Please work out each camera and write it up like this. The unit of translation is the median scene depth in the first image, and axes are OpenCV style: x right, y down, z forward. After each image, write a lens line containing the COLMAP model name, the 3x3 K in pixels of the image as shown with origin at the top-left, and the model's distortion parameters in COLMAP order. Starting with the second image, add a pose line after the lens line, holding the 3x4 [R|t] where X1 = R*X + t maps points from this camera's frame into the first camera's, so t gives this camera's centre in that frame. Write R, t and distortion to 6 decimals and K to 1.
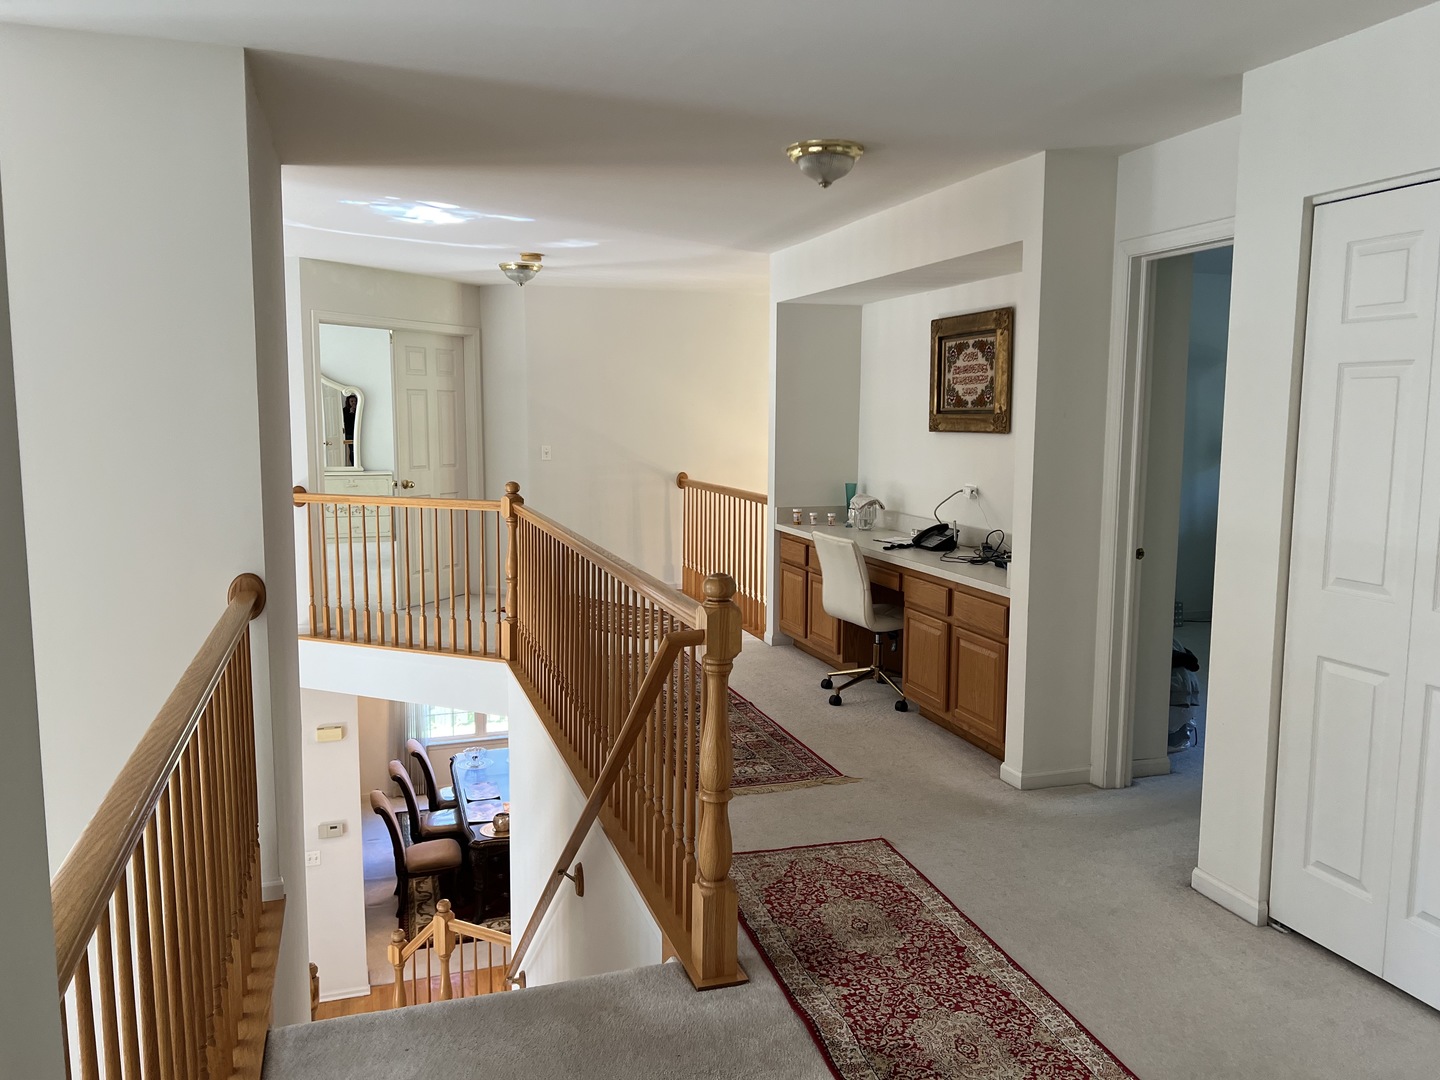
lens RADIAL K [[1082.4, 0, 713.4], [0, 1082.4, 535.0], [0, 0, 1]] dist [0.069429, -0.075623]
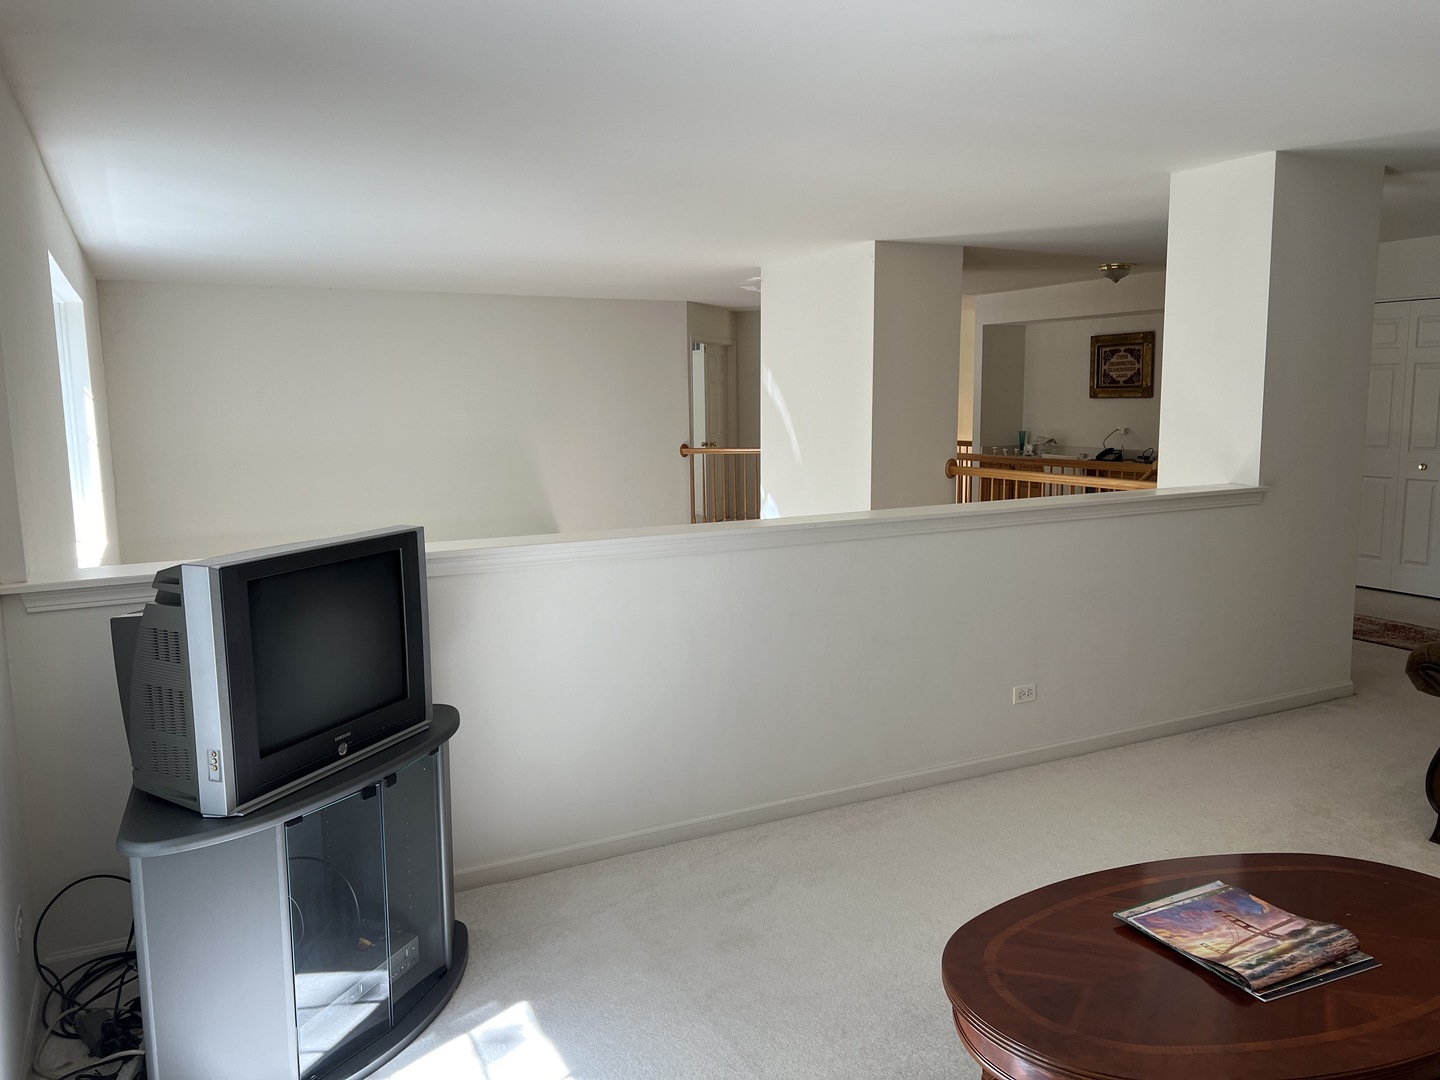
lens RADIAL K [[1082.4, 0, 710.8], [0, 1082.4, 536.3], [0, 0, 1]] dist [0.069429, -0.075623]
pose [[0.988480, -0.041108, 0.145659, -0.731883], [0.038438, 0.999038, 0.021102, 0.073840], [-0.146386, -0.015260, 0.989110, -0.731651]]
